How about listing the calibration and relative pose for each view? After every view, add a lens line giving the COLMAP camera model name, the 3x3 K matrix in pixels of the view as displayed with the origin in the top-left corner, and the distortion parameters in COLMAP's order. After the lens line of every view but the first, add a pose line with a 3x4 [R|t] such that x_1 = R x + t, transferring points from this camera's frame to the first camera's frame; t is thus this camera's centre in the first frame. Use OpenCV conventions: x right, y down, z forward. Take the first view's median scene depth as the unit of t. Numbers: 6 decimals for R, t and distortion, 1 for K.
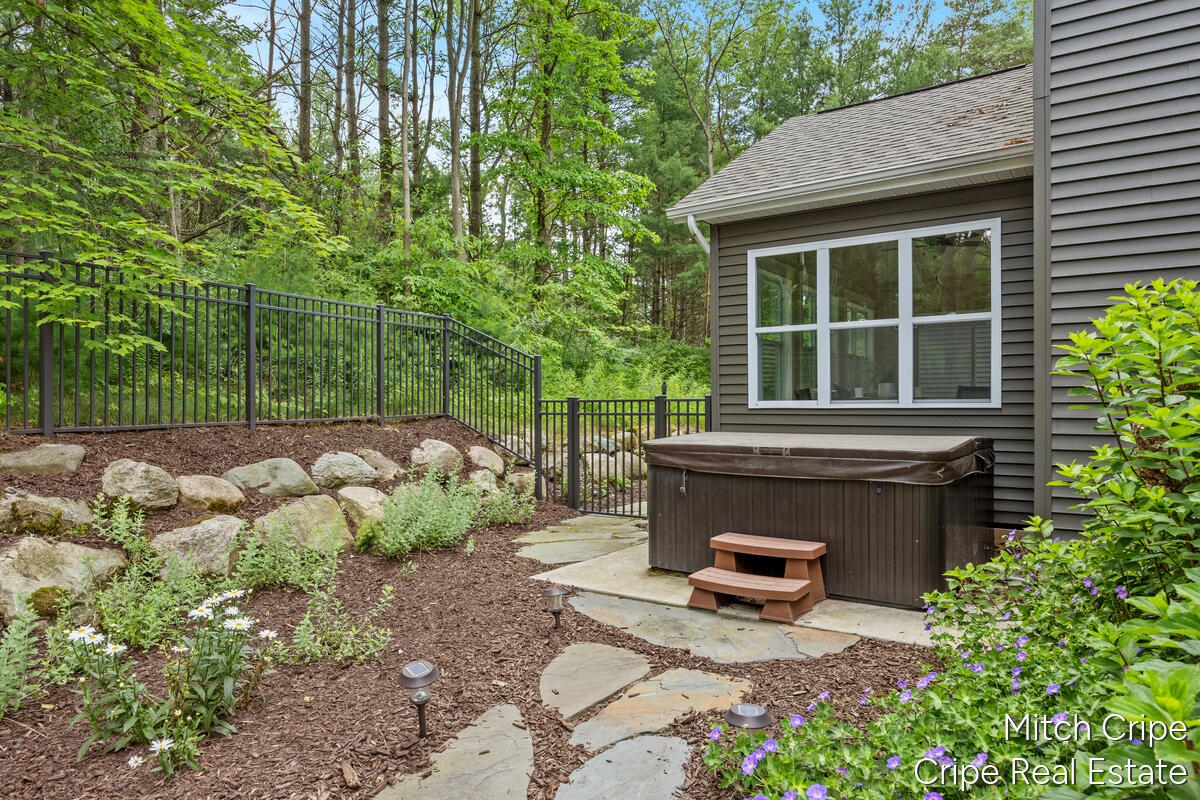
lens RADIAL K [[748.8, 0, 603.1], [0, 748.8, 395.7], [0, 0, 1]] dist [-0.001968, -0.000560]
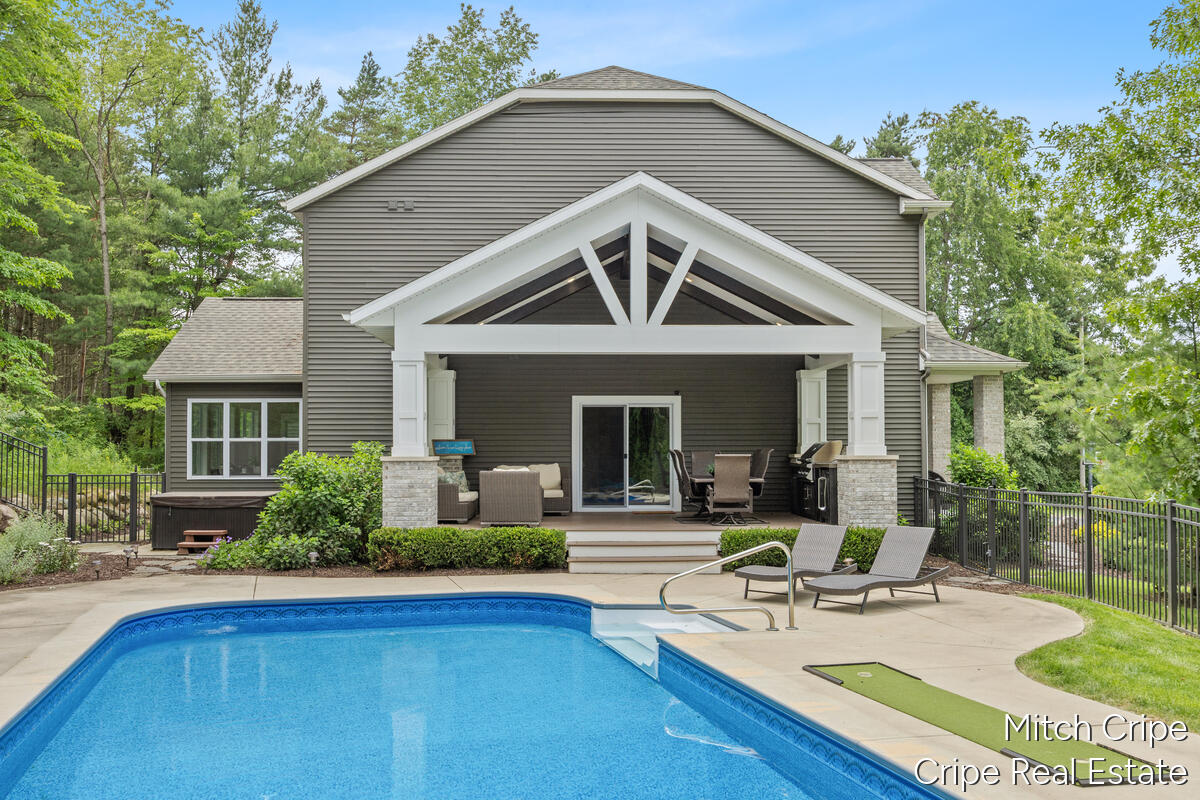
lens RADIAL K [[1102.0, 0, 591.0], [0, 1102.0, 429.8], [0, 0, 1]] dist [-0.002428, 0.000000]
pose [[0.815834, 0.016364, 0.578055, -0.606197], [-0.009175, 0.999840, -0.015354, -0.078544], [-0.578213, 0.007223, 0.815854, -1.946632]]
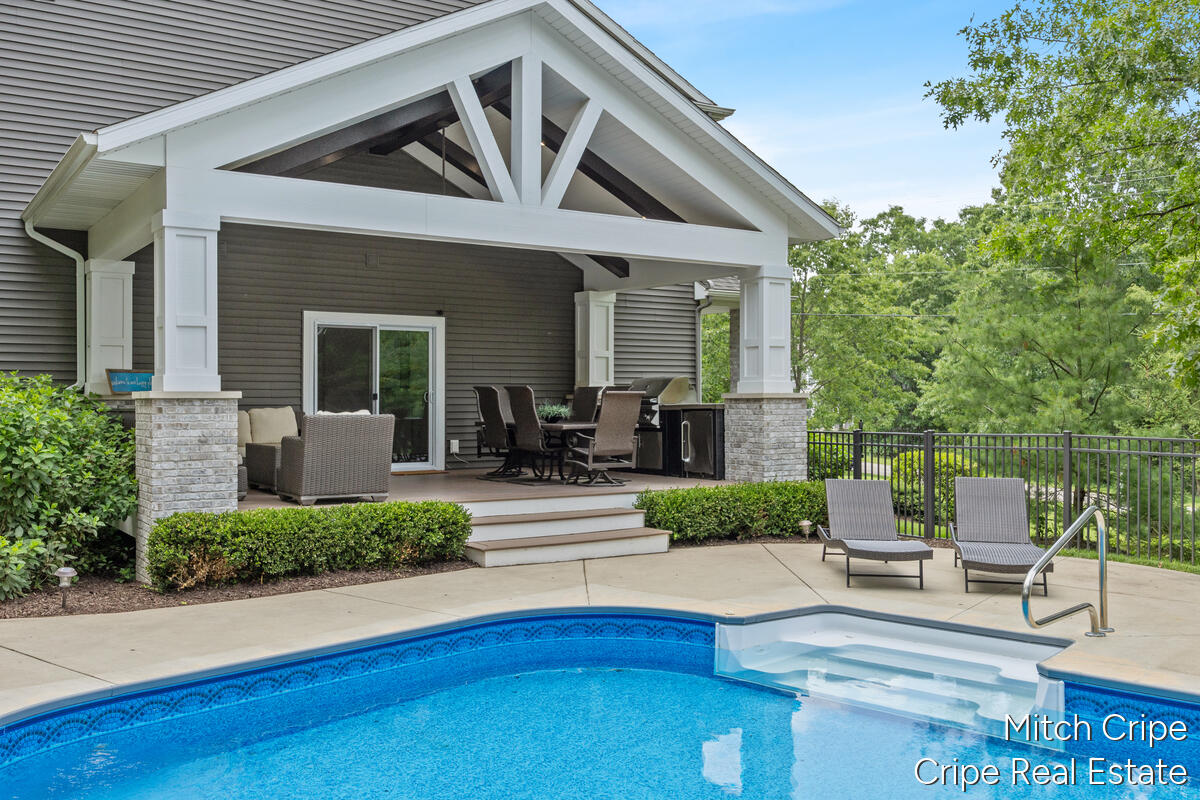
lens RADIAL K [[1102.0, 0, 599.9], [0, 1102.0, 397.6], [0, 0, 1]] dist [-0.002428, 0.000000]
pose [[0.371295, 0.010501, 0.928456, -0.654404], [-0.009310, 0.999928, -0.007587, -0.043630], [-0.928468, -0.005827, 0.371366, -0.899629]]
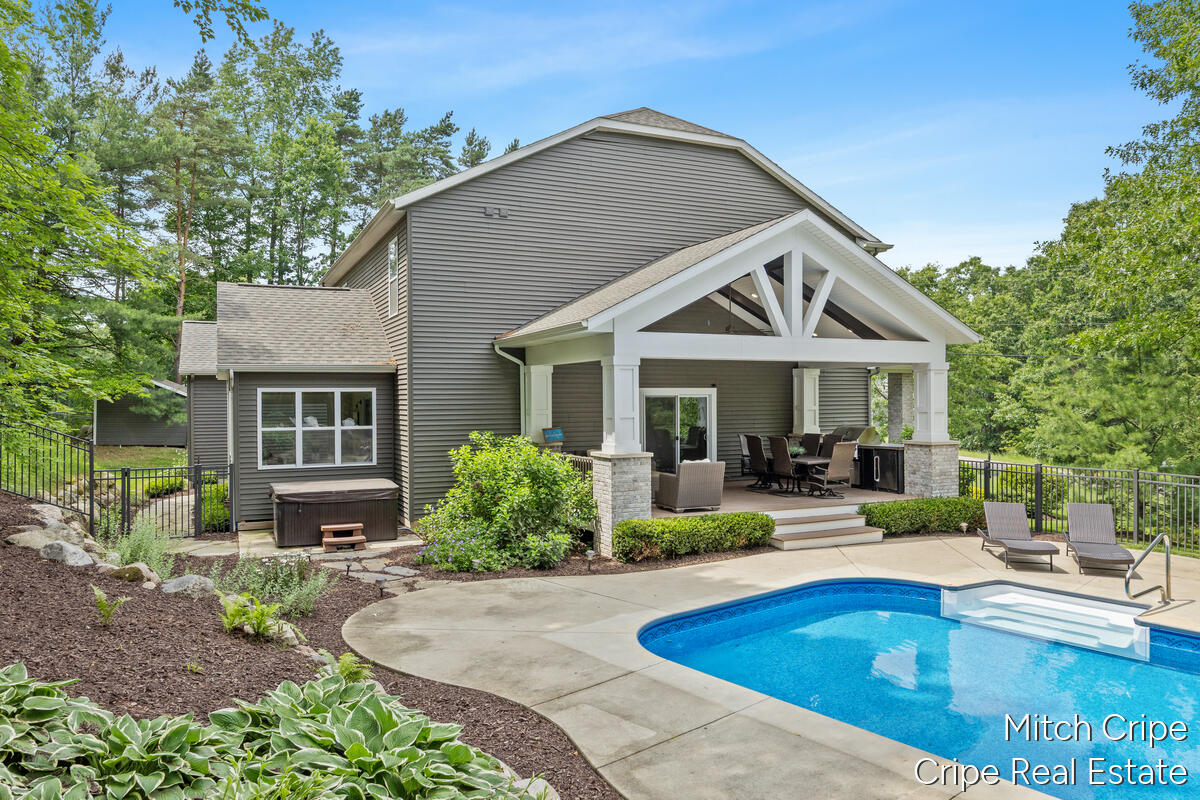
lens RADIAL K [[834.2, 0, 595.2], [0, 834.2, 405.5], [0, 0, 1]] dist [-0.003049, -0.002932]
pose [[0.509188, -0.003087, 0.860650, -1.208538], [-0.004998, 0.999966, 0.006544, -0.167247], [-0.860641, -0.007633, 0.509155, -0.836655]]
